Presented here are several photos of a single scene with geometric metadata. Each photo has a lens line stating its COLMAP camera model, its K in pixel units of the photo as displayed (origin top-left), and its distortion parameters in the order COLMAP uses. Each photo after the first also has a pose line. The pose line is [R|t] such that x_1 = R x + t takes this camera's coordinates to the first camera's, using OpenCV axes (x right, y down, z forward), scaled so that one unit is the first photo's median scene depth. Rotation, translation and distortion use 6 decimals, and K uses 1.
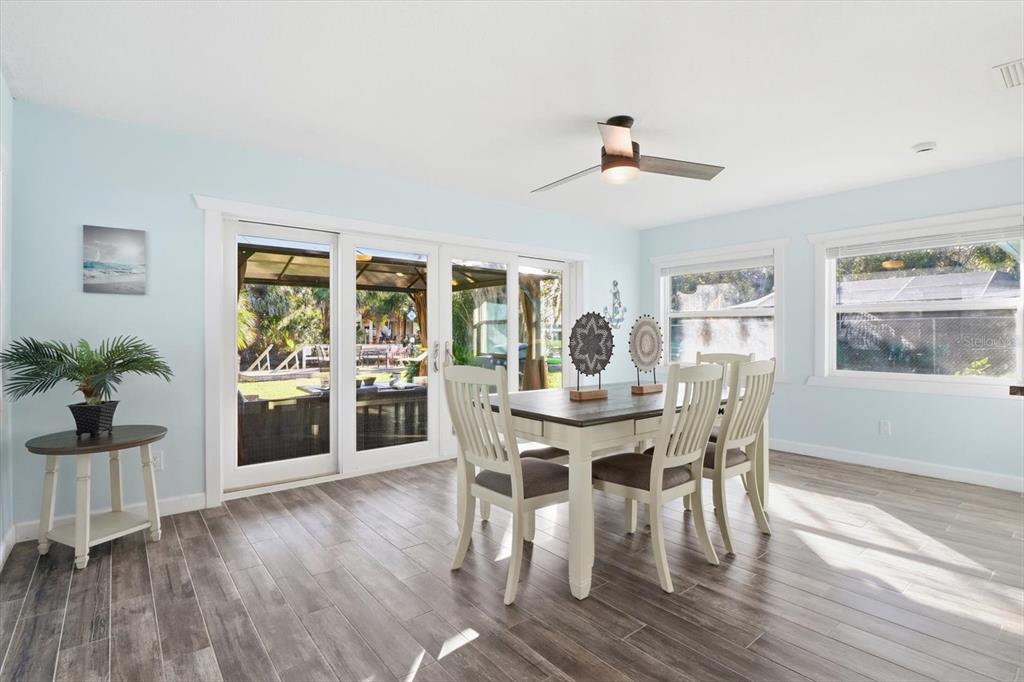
lens RADIAL K [[492.2, 0, 511.0], [0, 492.2, 335.5], [0, 0, 1]] dist [-0.011894, -0.000439]
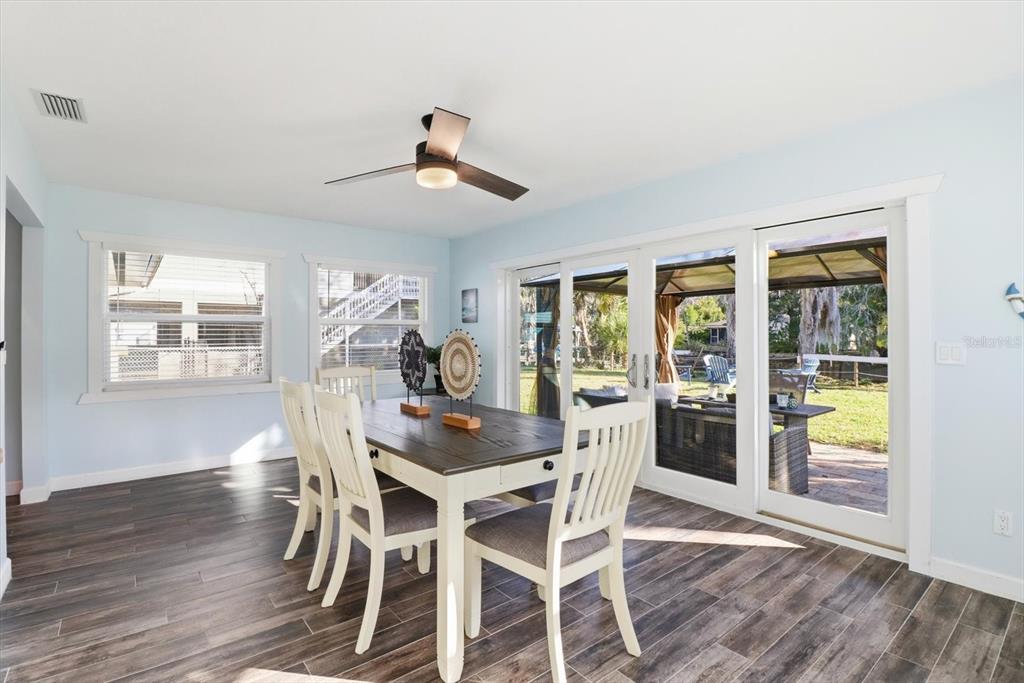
lens RADIAL K [[492.2, 0, 511.0], [0, 492.2, 336.0], [0, 0, 1]] dist [-0.011894, -0.000439]
pose [[-0.000837, 0.000822, -0.999999, 1.102512], [-0.002418, 0.999997, 0.000824, -0.032157], [0.999997, 0.002418, -0.000835, 1.109237]]
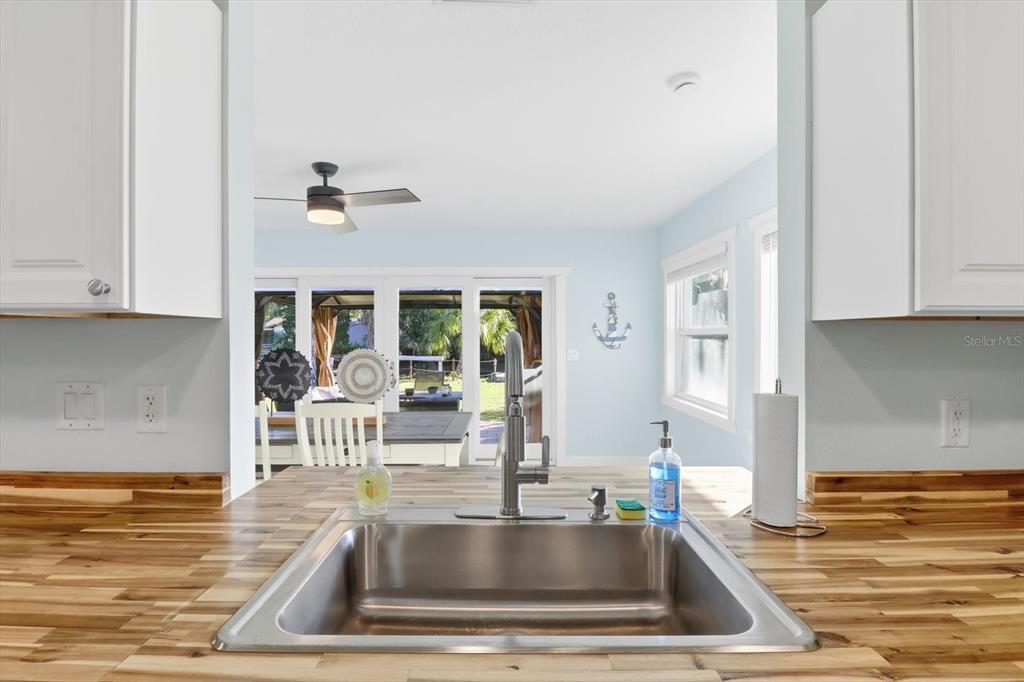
lens RADIAL K [[492.2, 0, 511.0], [0, 492.2, 335.5], [0, 0, 1]] dist [-0.011894, -0.000439]
pose [[0.783473, -0.002501, -0.621421, 1.164439], [0.001062, 0.999996, -0.002685, -0.065188], [0.621425, 0.001443, 0.783473, 0.405805]]
